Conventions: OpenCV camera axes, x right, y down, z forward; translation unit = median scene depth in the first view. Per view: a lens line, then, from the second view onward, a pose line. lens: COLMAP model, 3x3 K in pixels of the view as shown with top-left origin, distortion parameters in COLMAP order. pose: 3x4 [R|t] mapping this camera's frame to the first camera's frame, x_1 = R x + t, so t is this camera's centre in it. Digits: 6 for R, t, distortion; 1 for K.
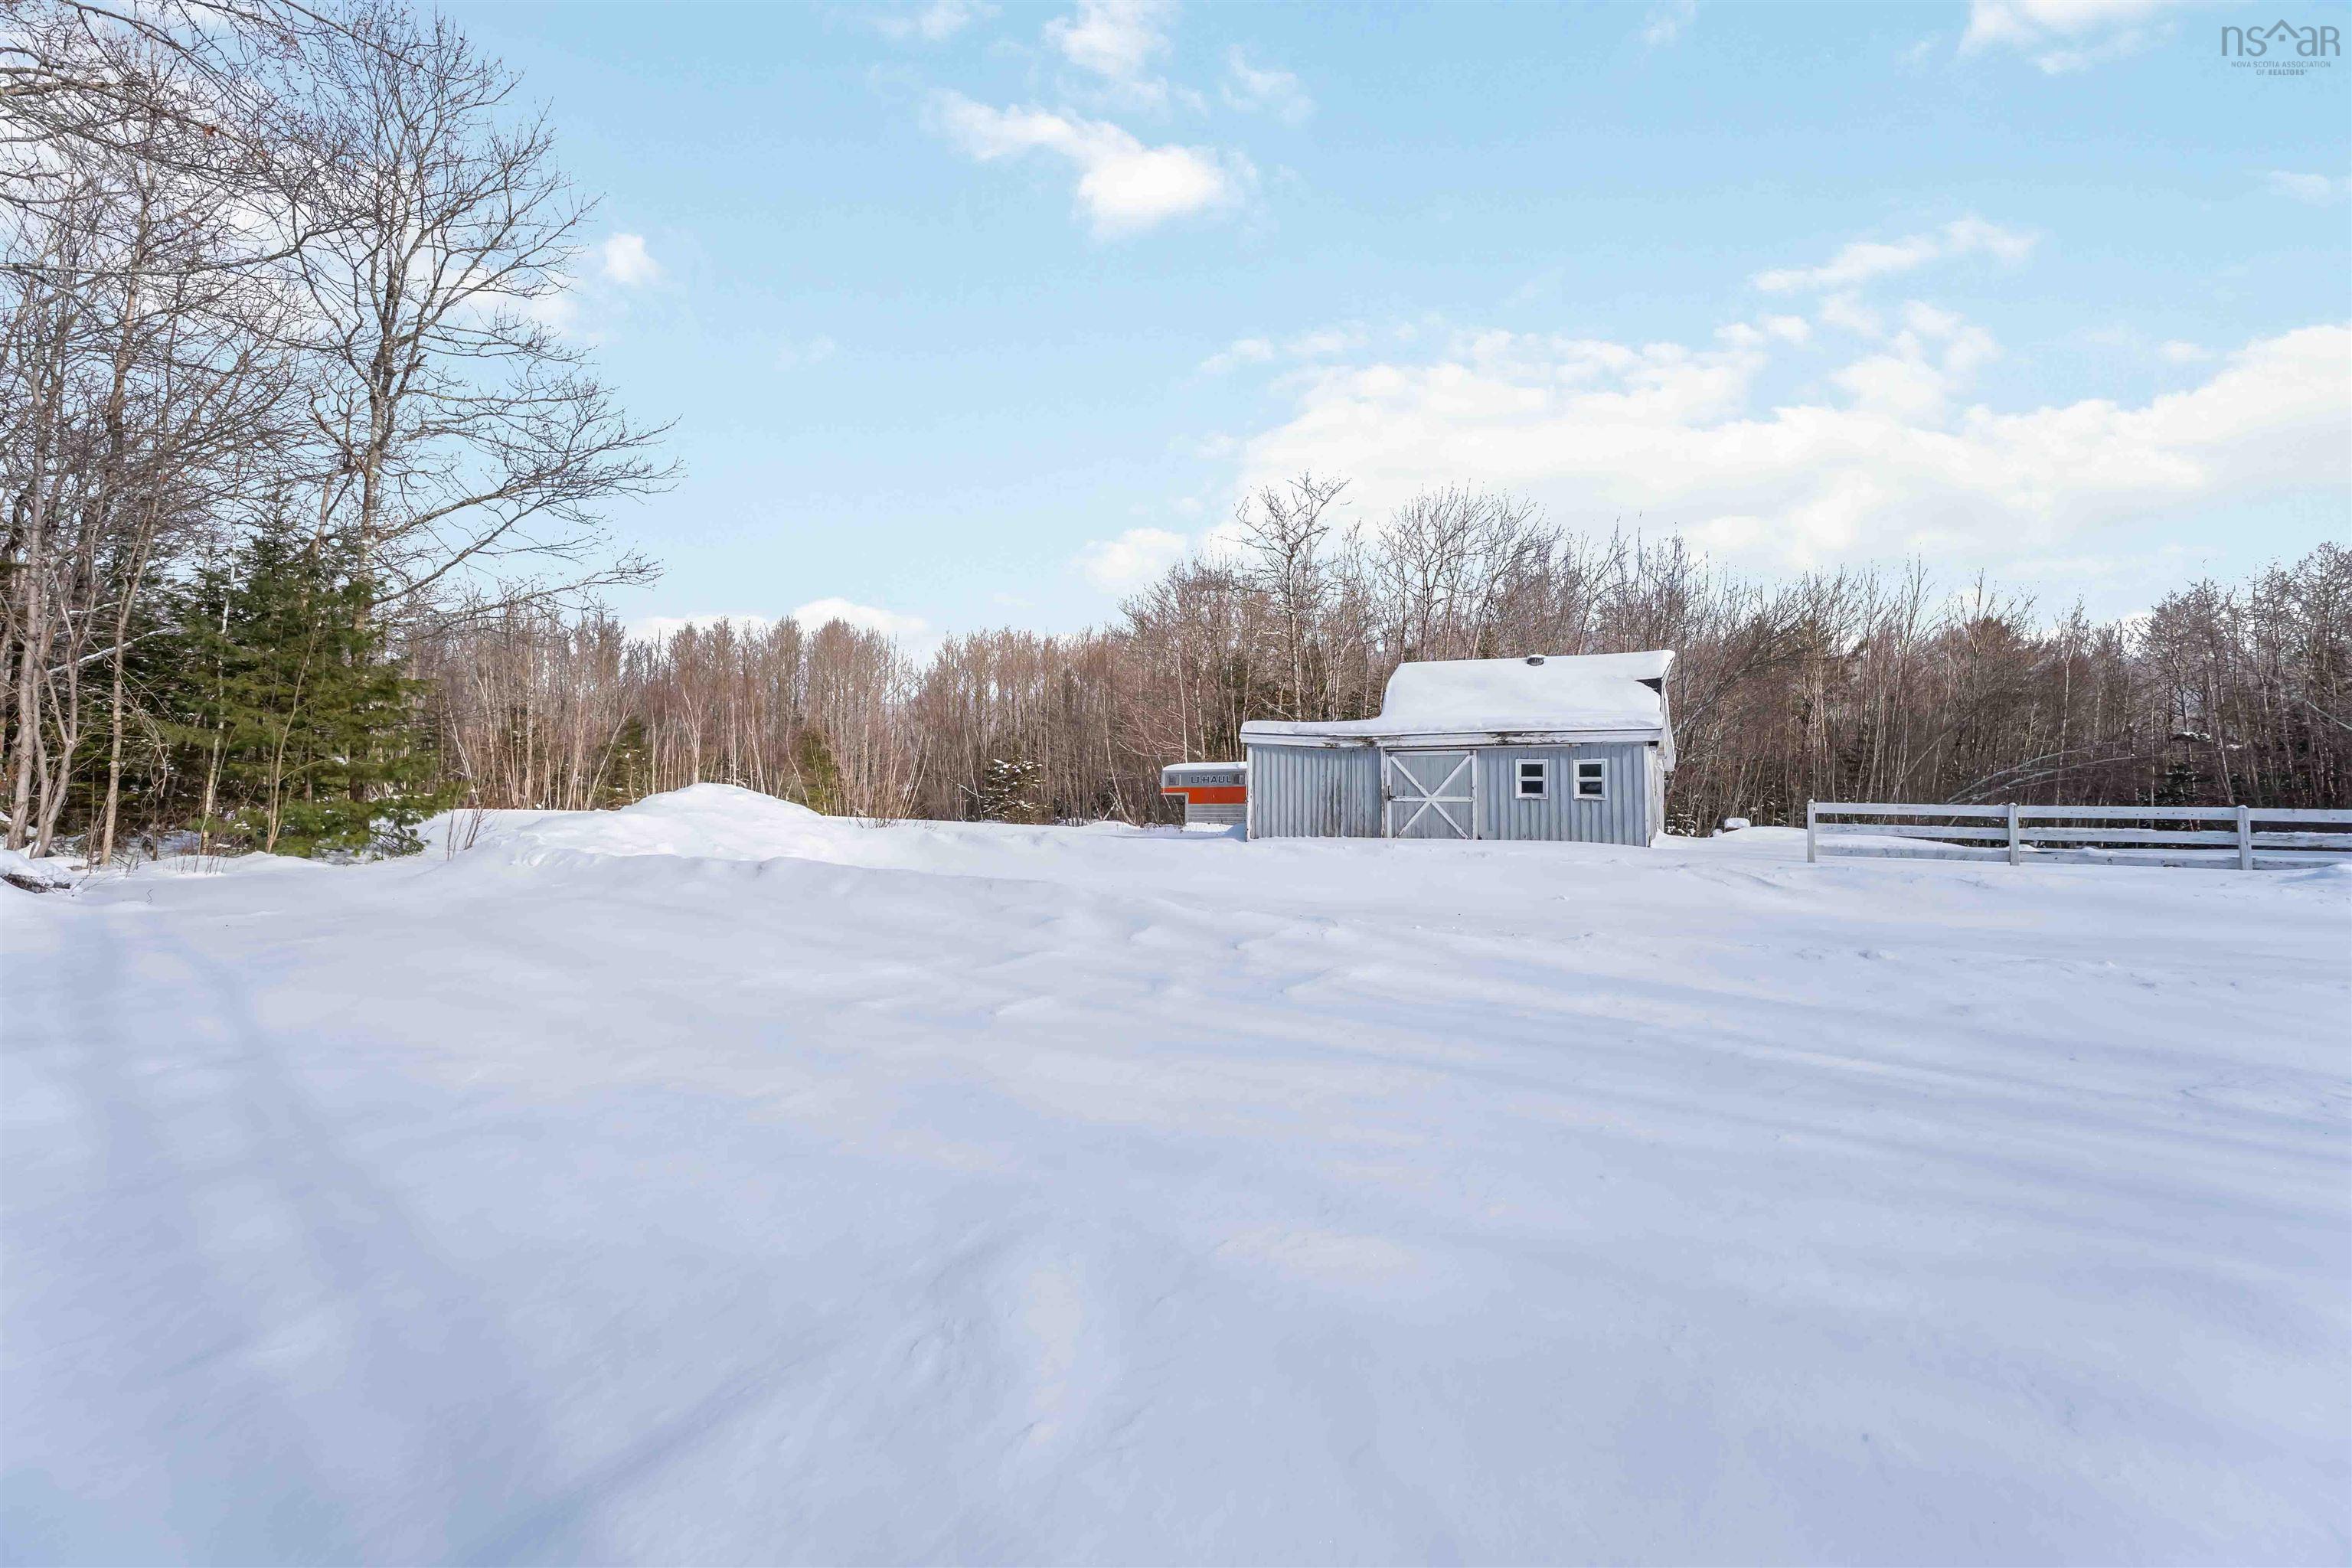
lens RADIAL K [[1163.9, 0, 1165.9], [0, 1163.9, 793.4], [0, 0, 1]] dist [-0.000122, 0.000418]
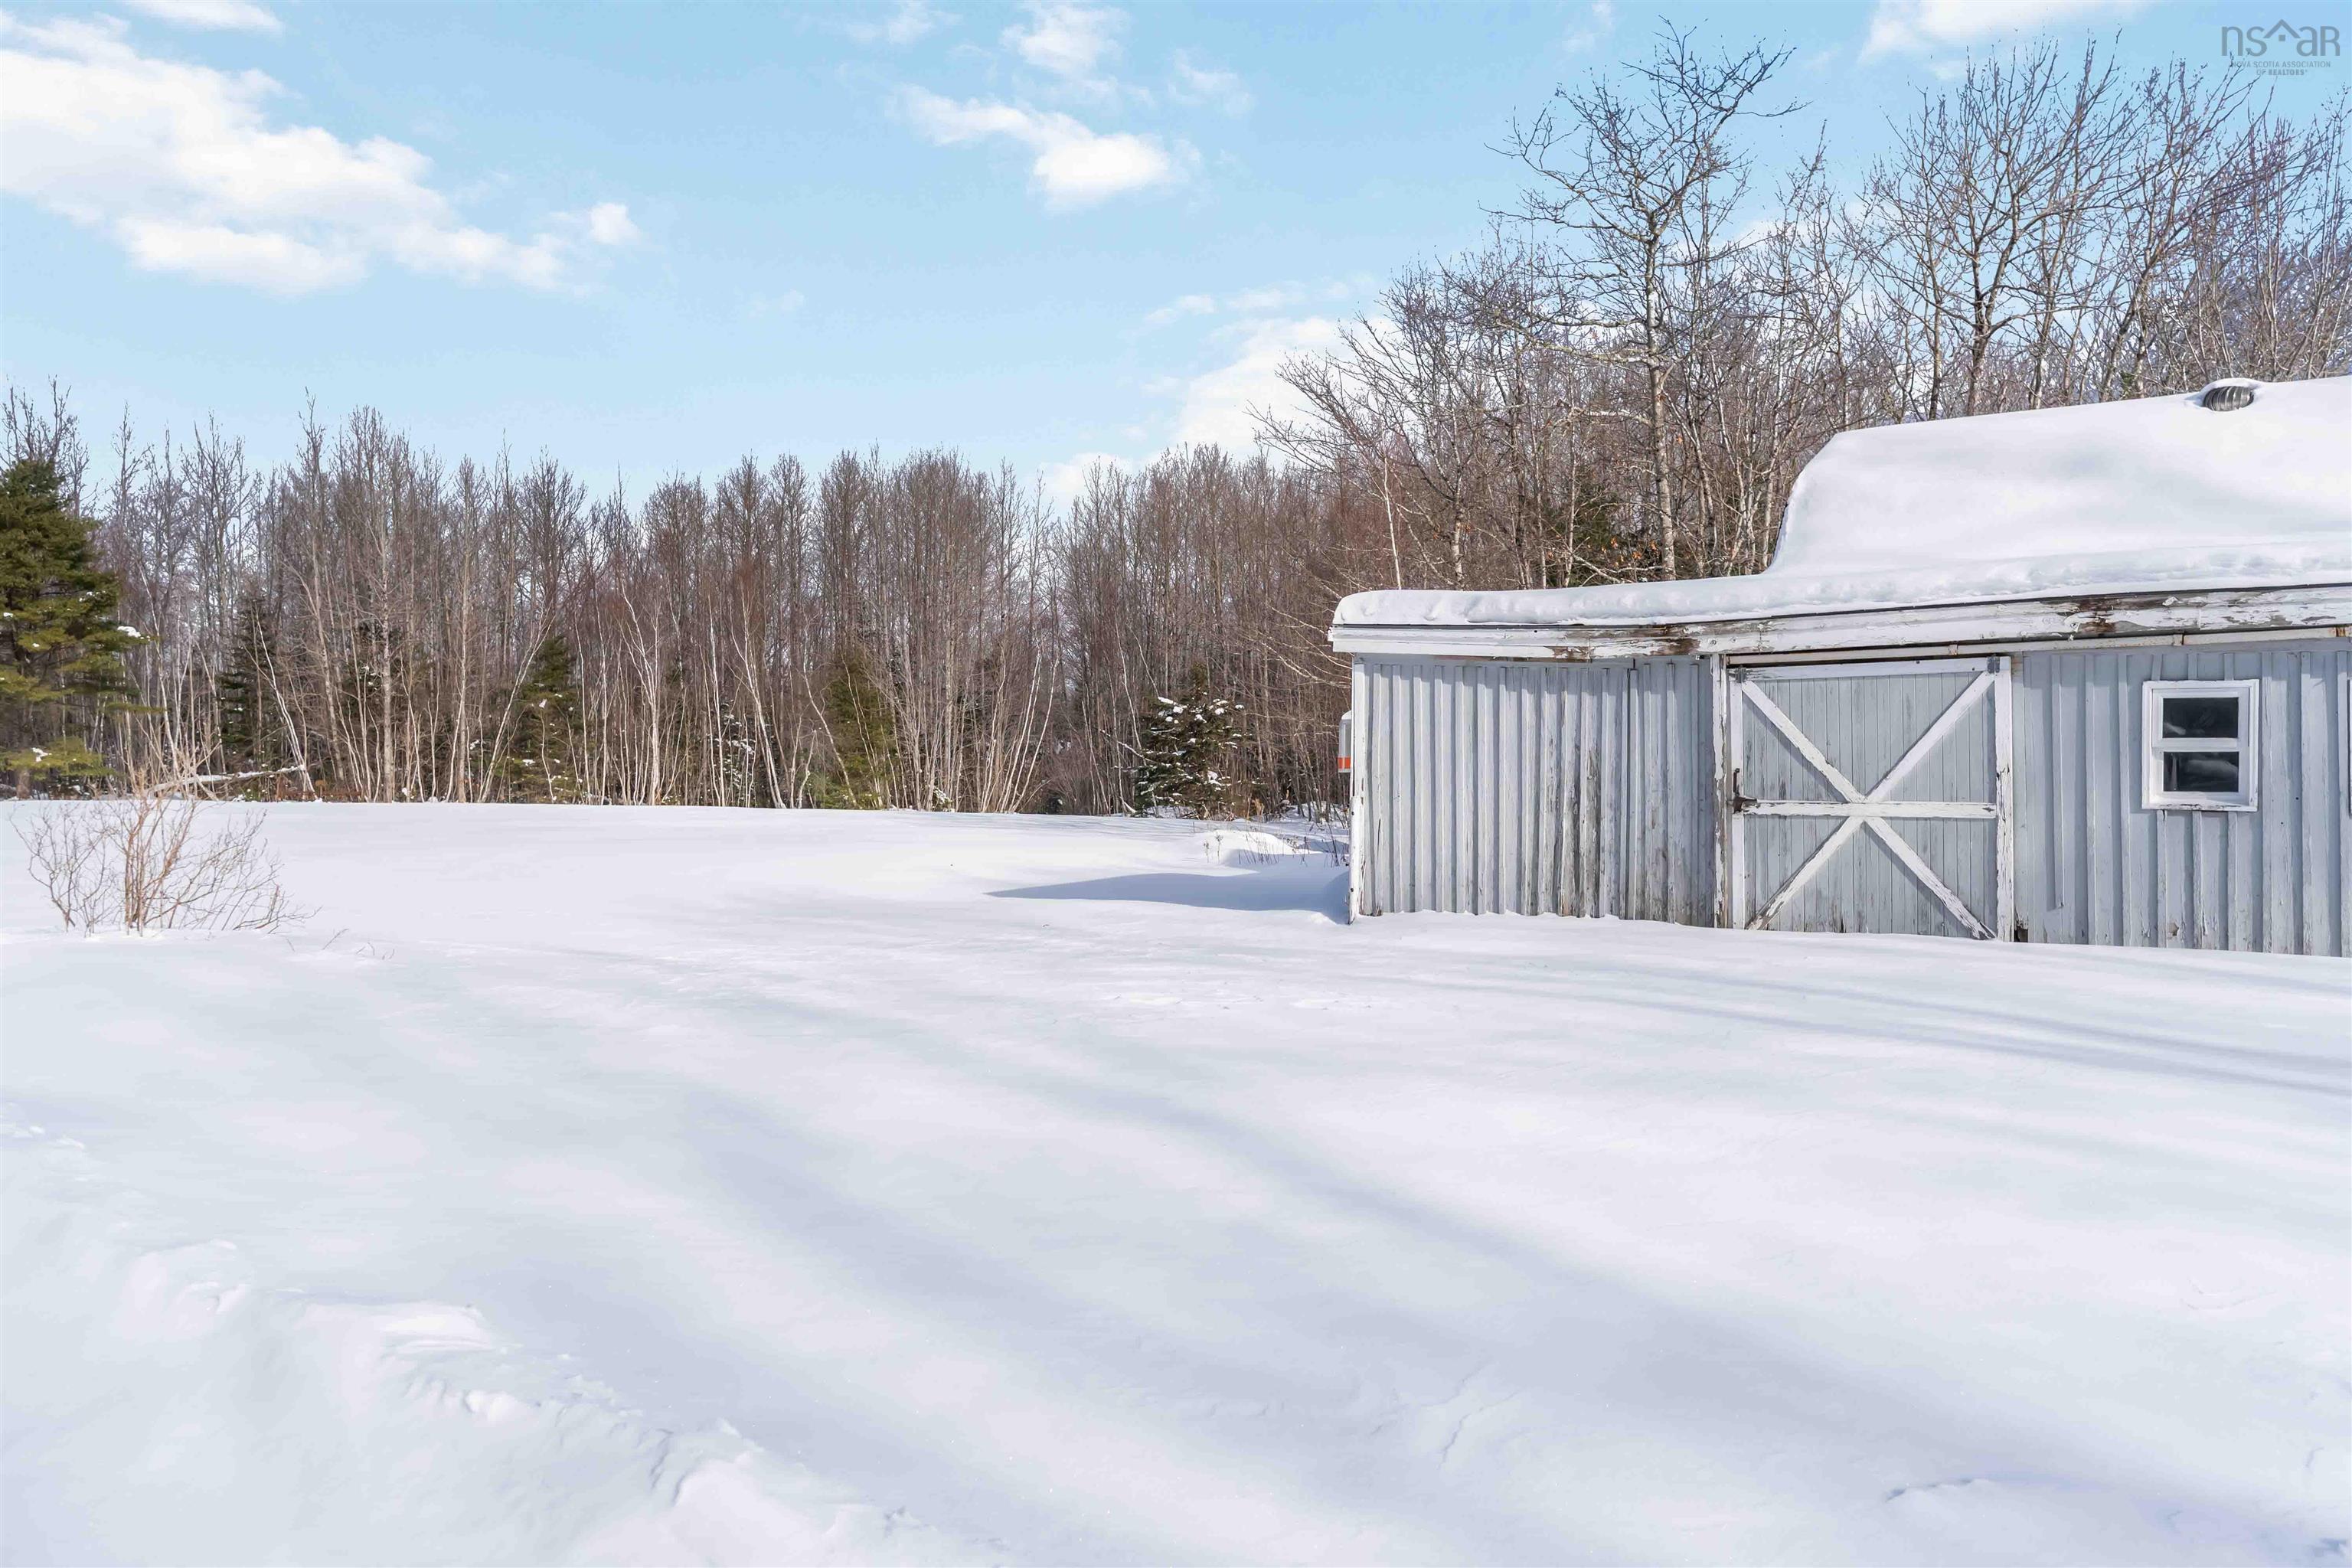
lens RADIAL K [[1887.4, 0, 1187.5], [0, 1887.4, 772.6], [0, 0, 1]] dist [0.007046, 0.003457]
pose [[0.977061, -0.012682, -0.212580, 0.145031], [0.015718, 0.999797, 0.012596, -0.014246], [0.212377, -0.015648, 0.977063, 0.414098]]
